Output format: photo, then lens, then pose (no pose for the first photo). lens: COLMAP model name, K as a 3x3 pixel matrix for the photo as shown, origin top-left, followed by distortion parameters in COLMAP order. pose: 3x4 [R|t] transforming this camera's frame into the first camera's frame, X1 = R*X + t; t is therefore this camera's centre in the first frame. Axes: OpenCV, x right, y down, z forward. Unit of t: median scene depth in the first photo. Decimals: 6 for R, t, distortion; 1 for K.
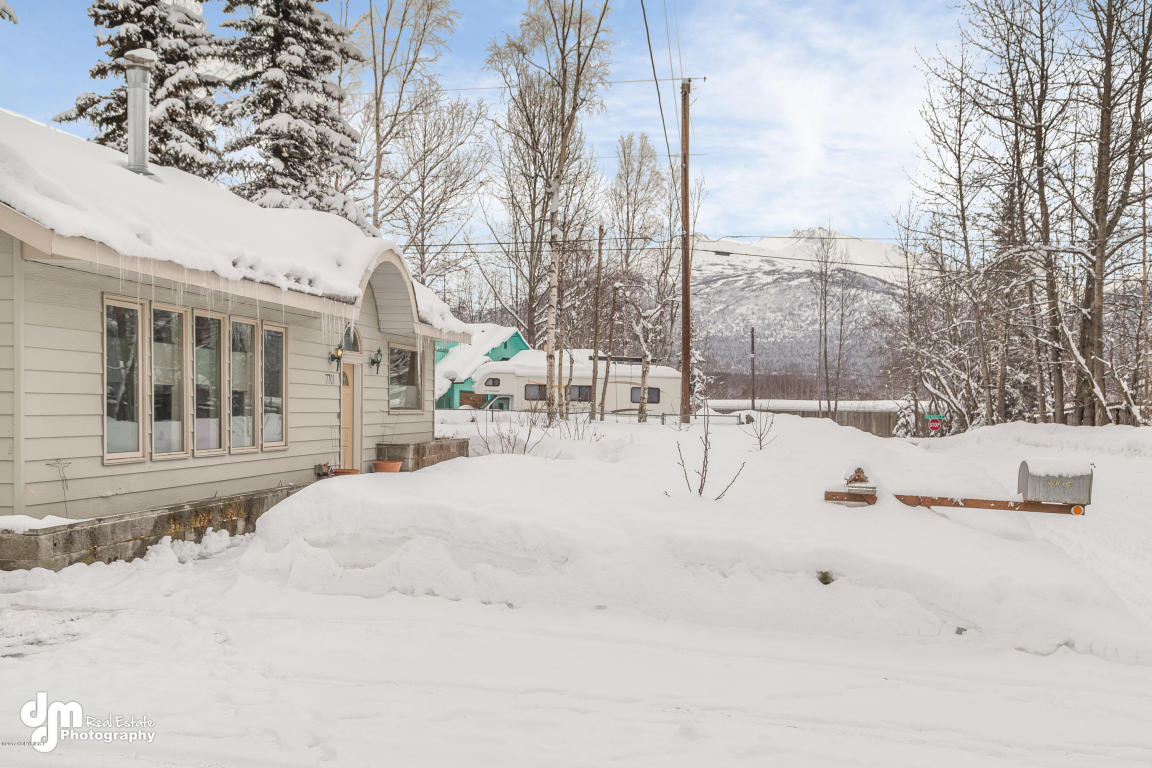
lens RADIAL K [[1177.8, 0, 567.6], [0, 1177.8, 431.6], [0, 0, 1]] dist [0.026218, 0.000000]
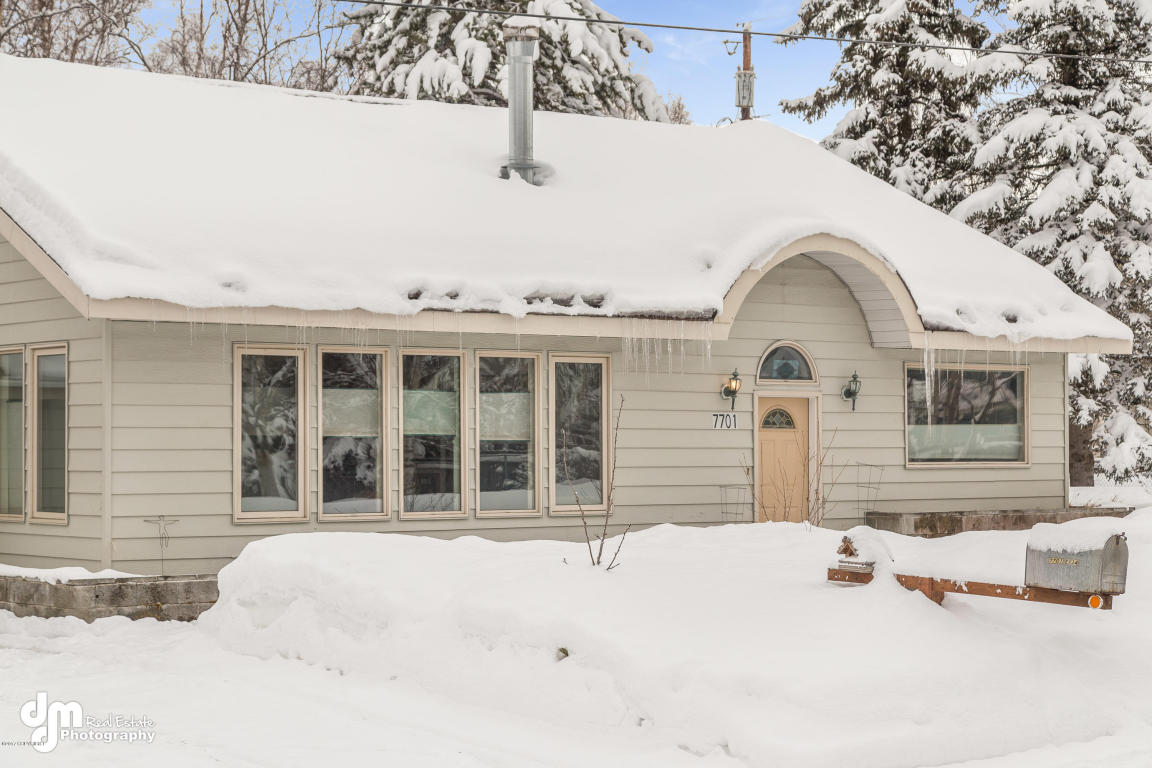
lens RADIAL K [[2344.3, 0, 551.9], [0, 2344.3, 393.9], [0, 0, 1]] dist [0.004497, 0.000000]
pose [[0.735550, -0.027955, -0.676894, 1.067426], [-0.004741, 0.998911, -0.046405, 0.010000], [0.677454, 0.037343, 0.734616, -0.207218]]
